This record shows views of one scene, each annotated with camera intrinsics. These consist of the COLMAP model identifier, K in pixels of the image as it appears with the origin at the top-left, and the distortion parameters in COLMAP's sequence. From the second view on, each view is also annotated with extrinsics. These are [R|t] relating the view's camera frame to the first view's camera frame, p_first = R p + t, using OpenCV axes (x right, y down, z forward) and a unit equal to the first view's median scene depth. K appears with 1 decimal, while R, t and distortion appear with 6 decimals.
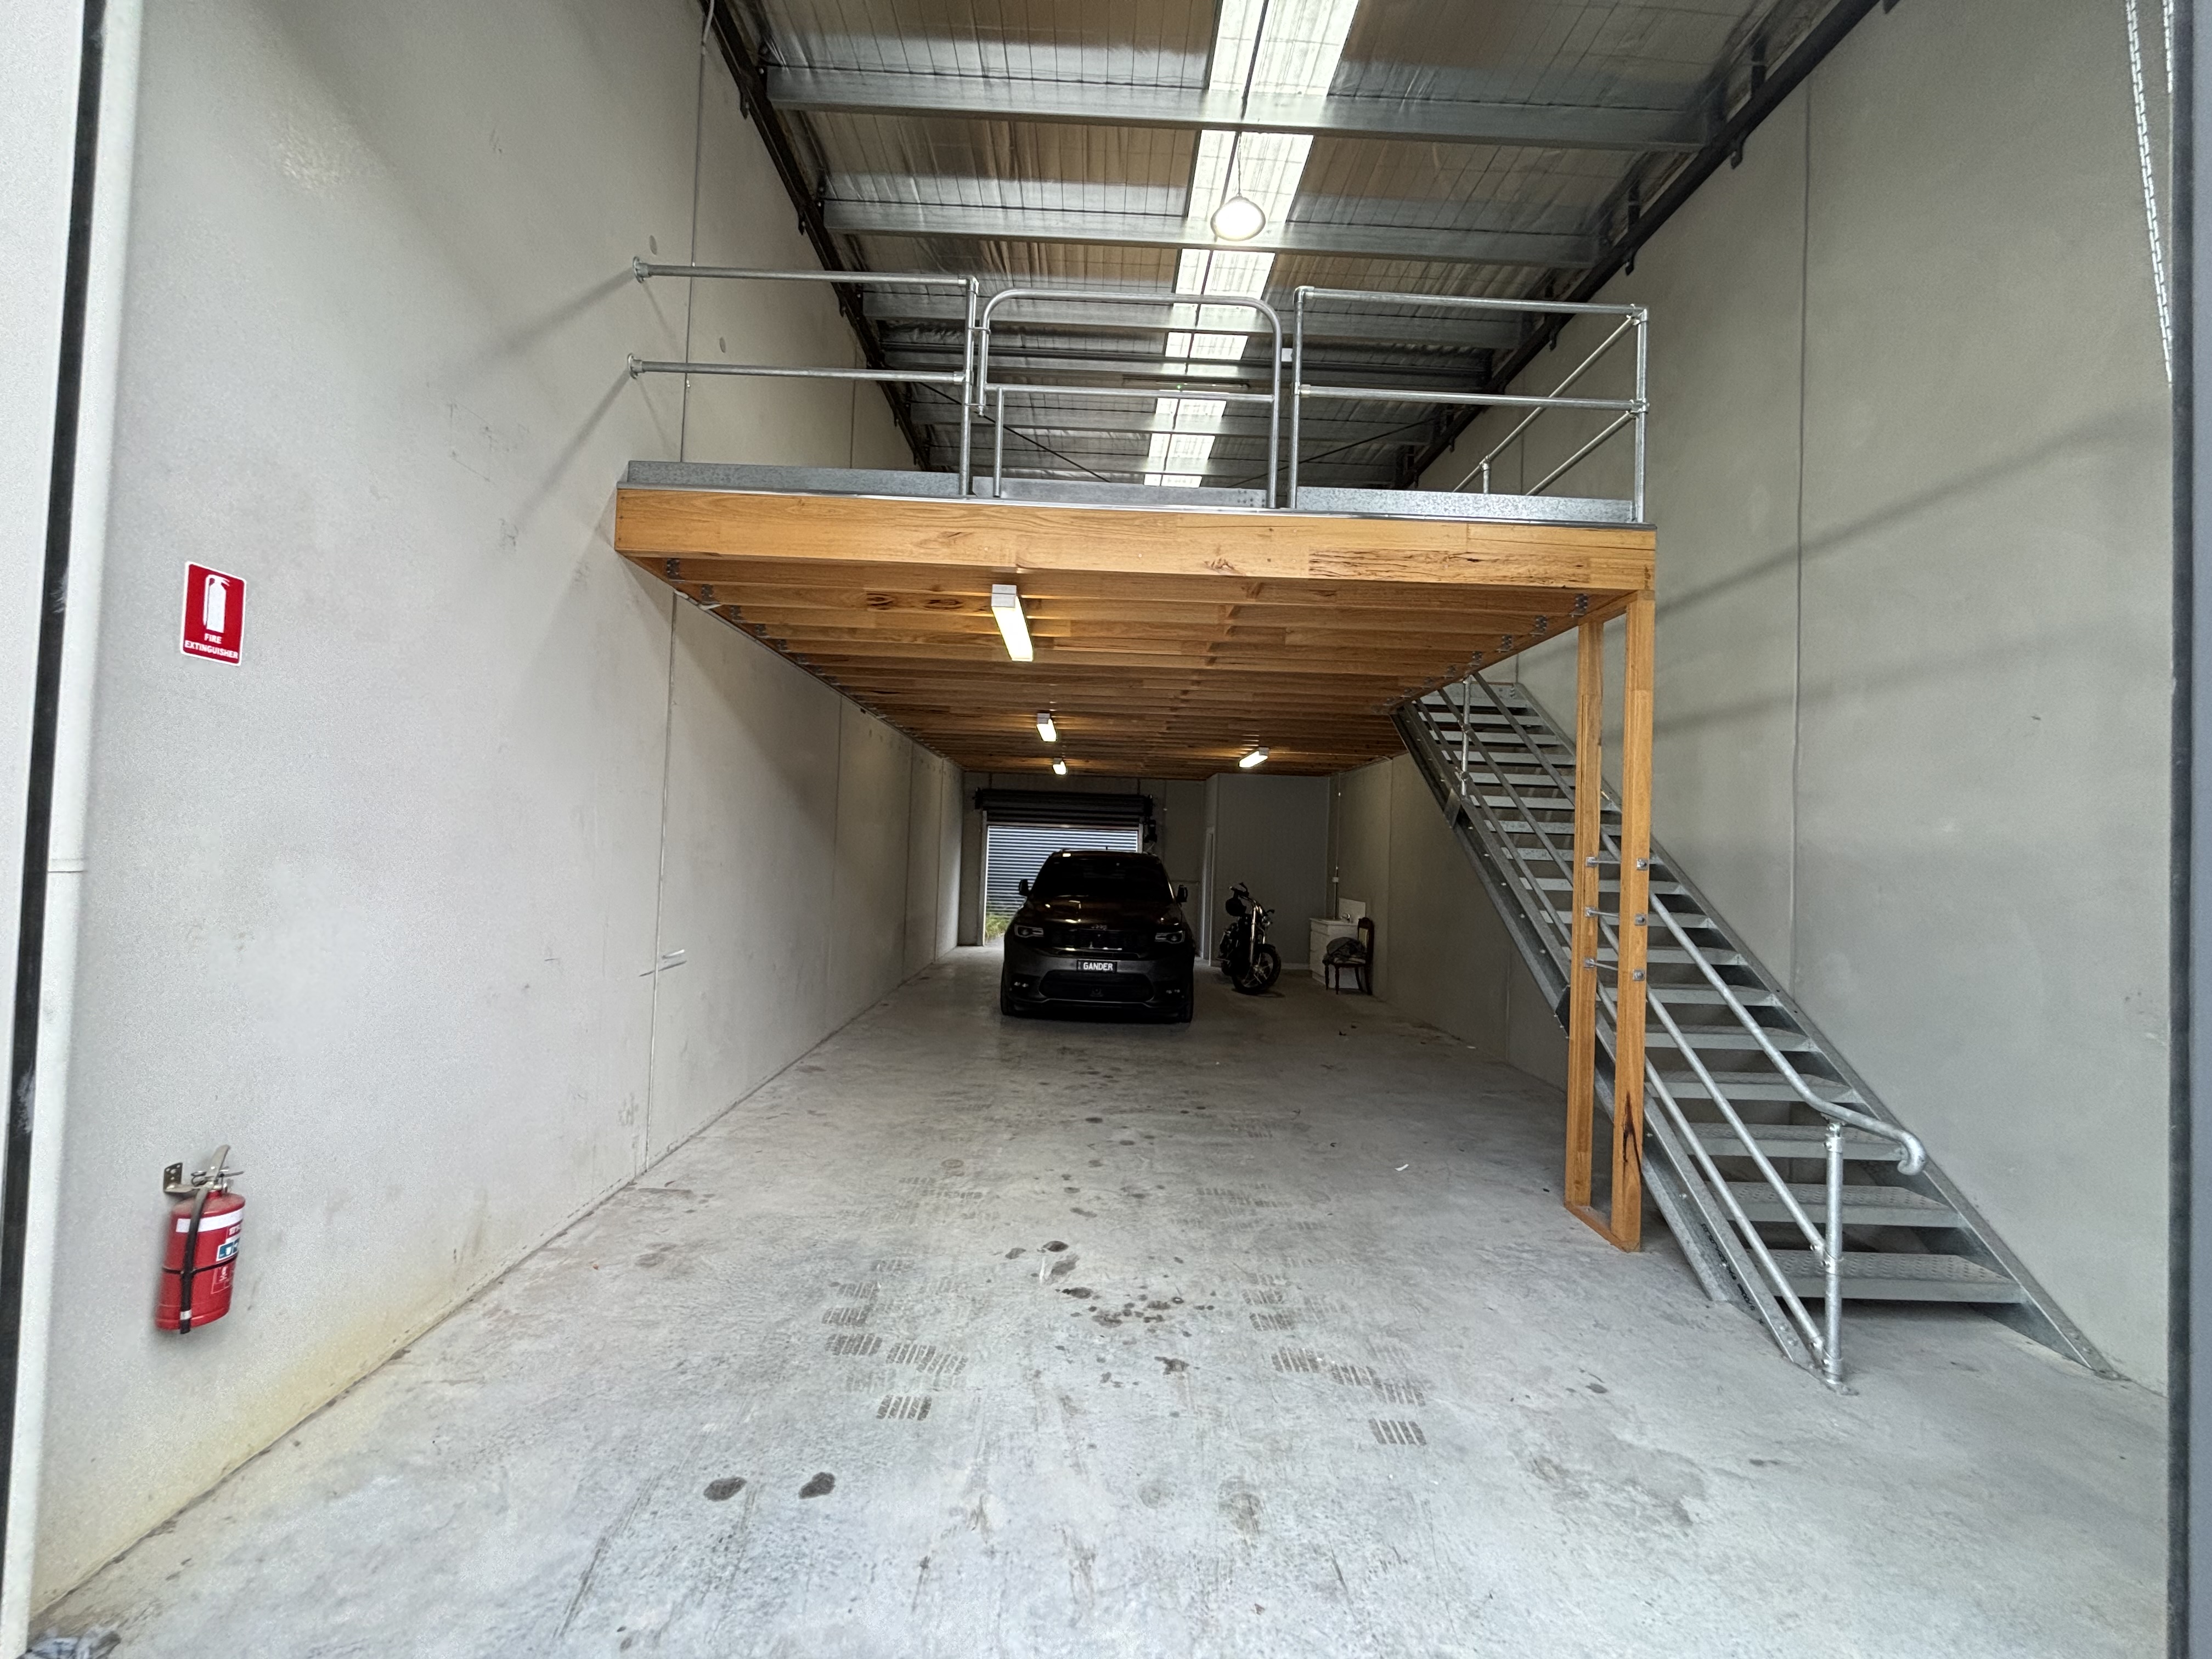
lens RADIAL K [[894.4, 0, 1106.0], [0, 894.4, 829.5], [0, 0, 1]] dist [0.000206, 0.000011]
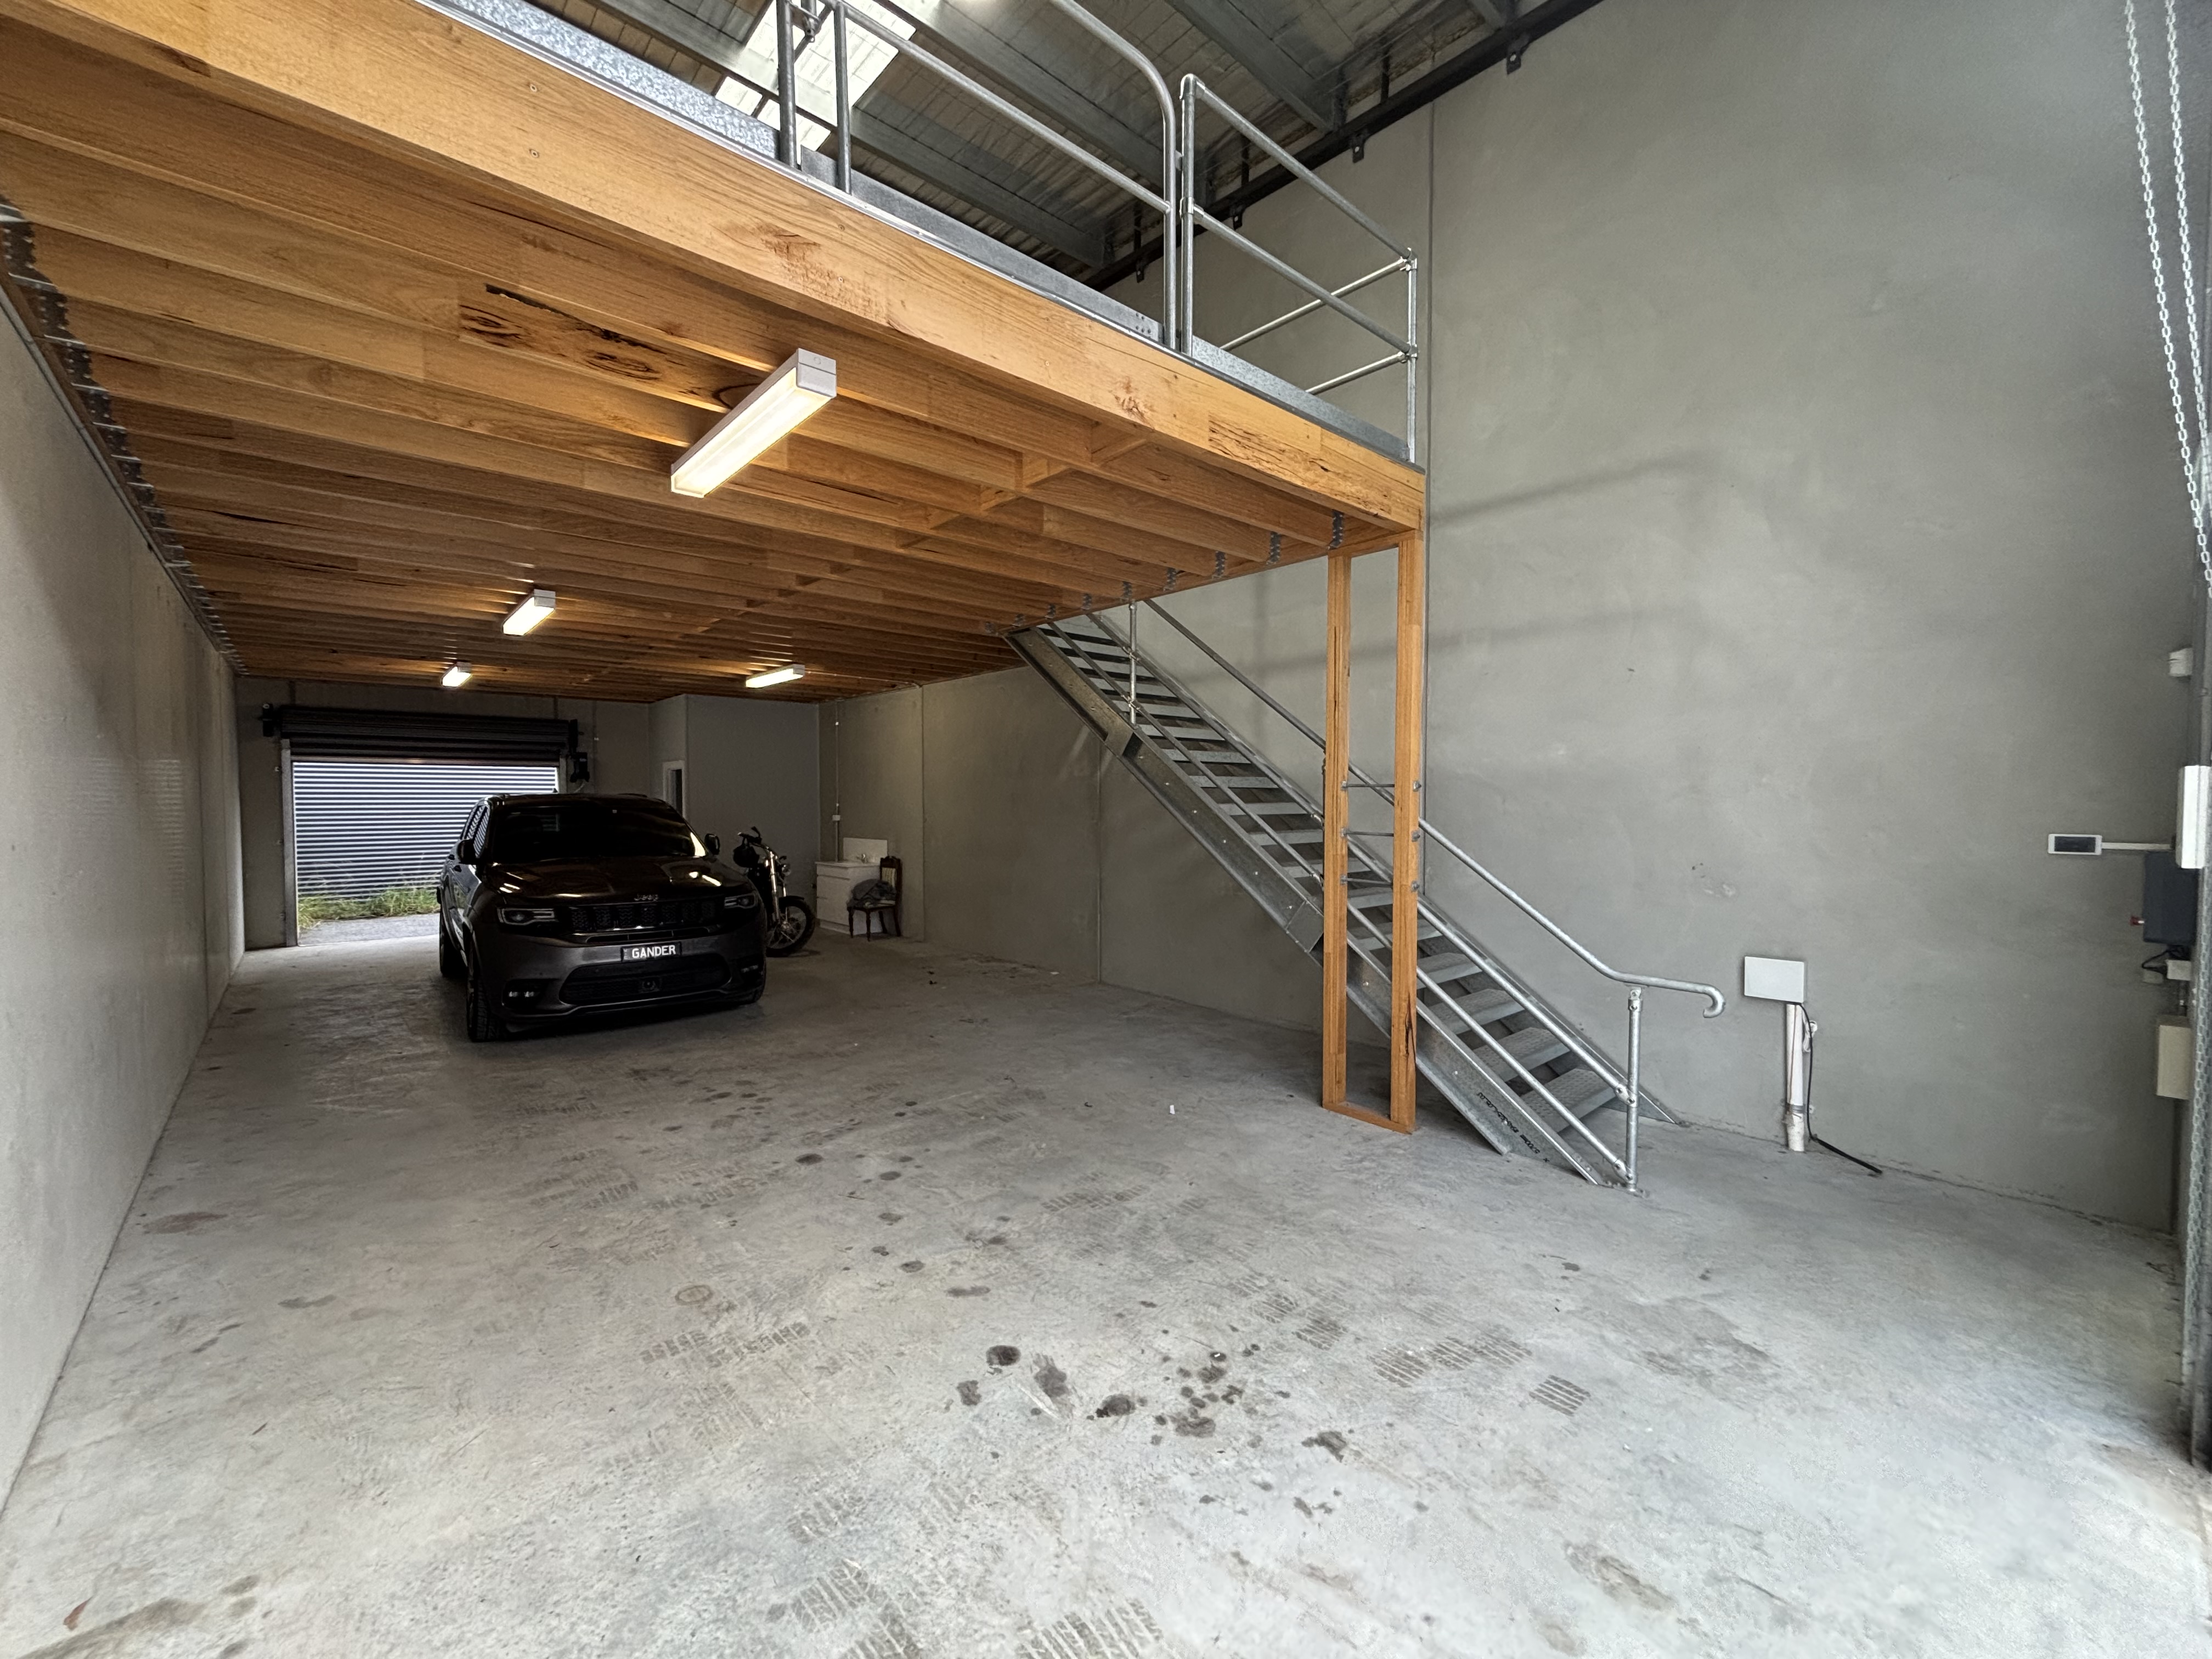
lens RADIAL K [[894.4, 0, 1106.0], [0, 894.4, 829.5], [0, 0, 1]] dist [0.000206, 0.000011]
pose [[0.756215, -0.058235, 0.651727, -0.357605], [0.010677, 0.996997, 0.076698, 0.003546], [-0.654236, -0.051042, 0.754566, 0.370822]]
